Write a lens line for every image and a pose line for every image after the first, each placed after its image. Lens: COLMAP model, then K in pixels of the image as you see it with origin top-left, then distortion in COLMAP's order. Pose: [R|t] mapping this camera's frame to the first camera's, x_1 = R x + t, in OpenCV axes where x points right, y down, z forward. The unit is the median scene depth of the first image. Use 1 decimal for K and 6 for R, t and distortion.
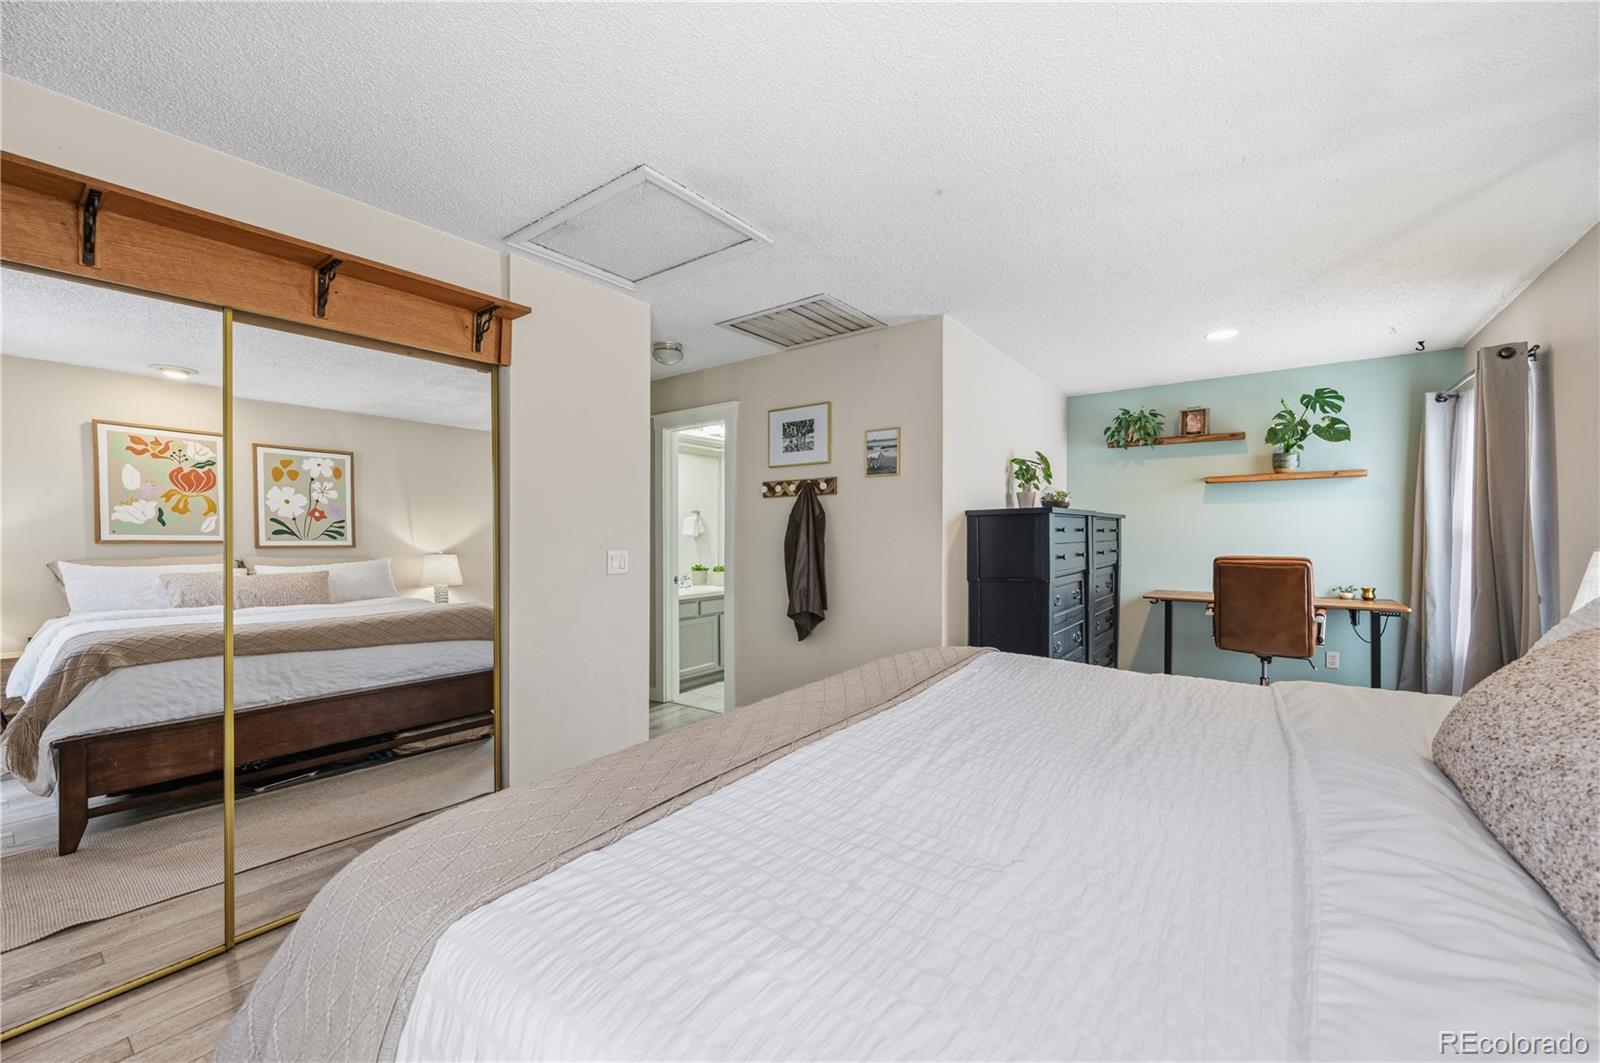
lens RADIAL K [[638.1, 0, 804.5], [0, 638.1, 540.6], [0, 0, 1]] dist [0.000541, 0.000101]
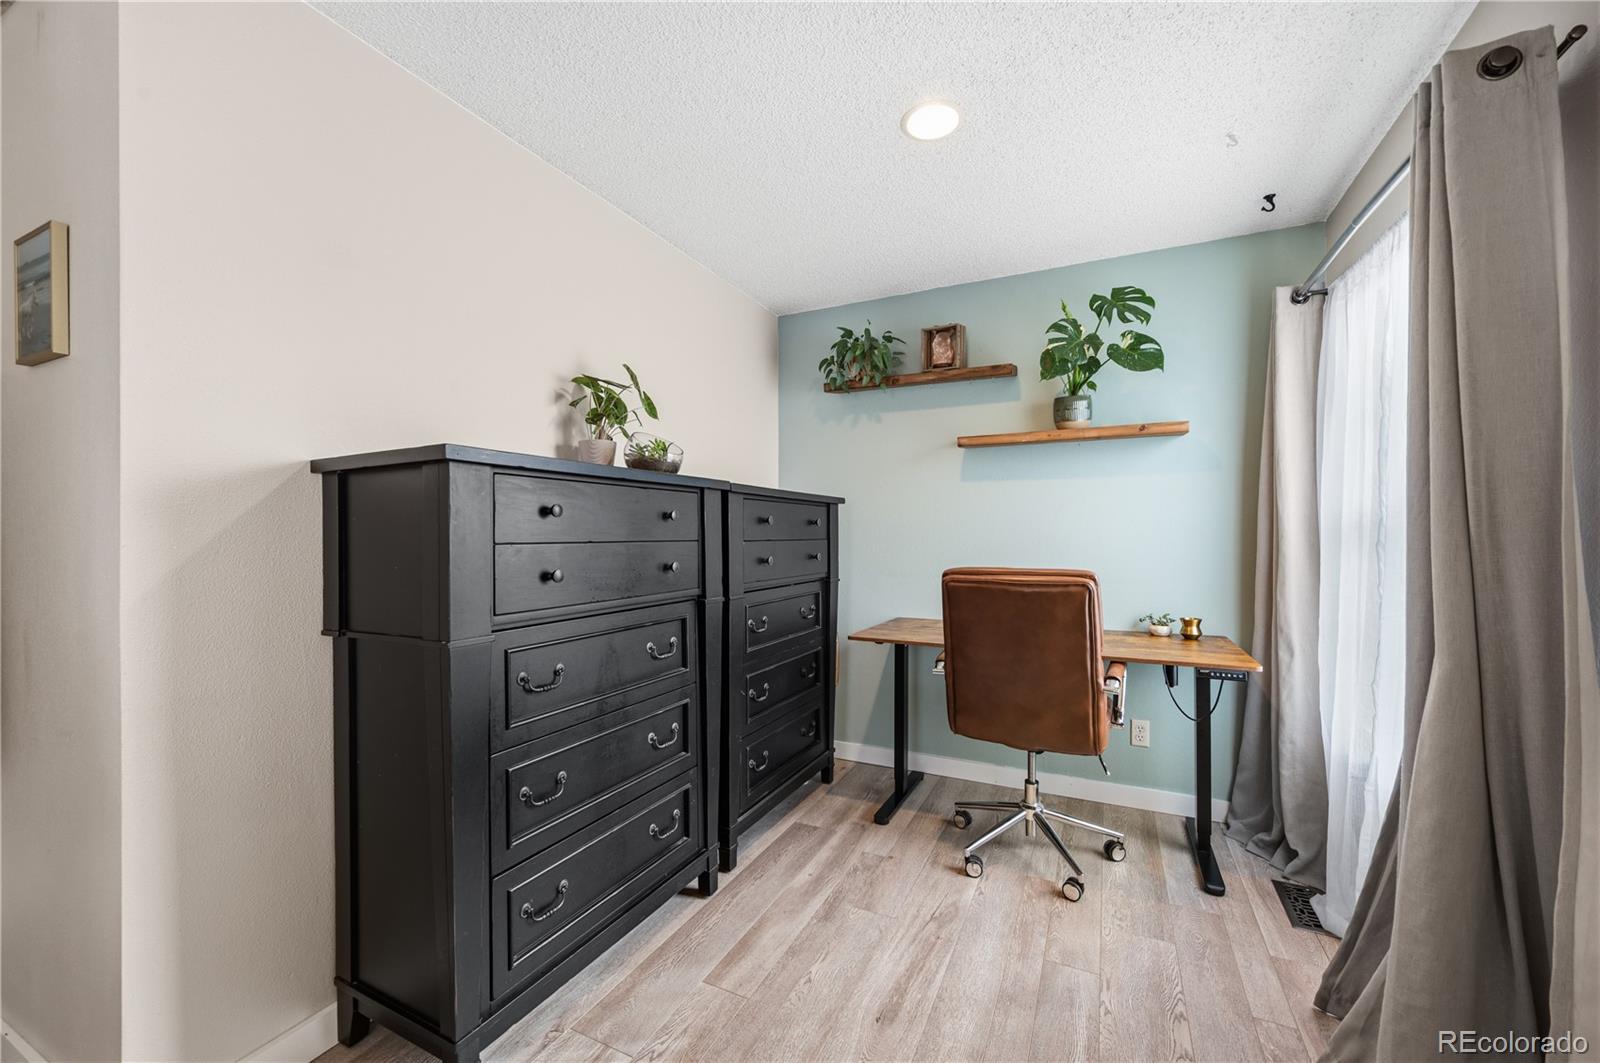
lens RADIAL K [[626.7, 0, 800.8], [0, 626.7, 535.9], [0, 0, 1]] dist [-0.001440, -0.000521]
pose [[0.985522, 0.004154, 0.169497, 0.417384], [-0.002555, 0.999950, -0.009650, 0.002978], [-0.169529, 0.009077, 0.985483, 0.476660]]
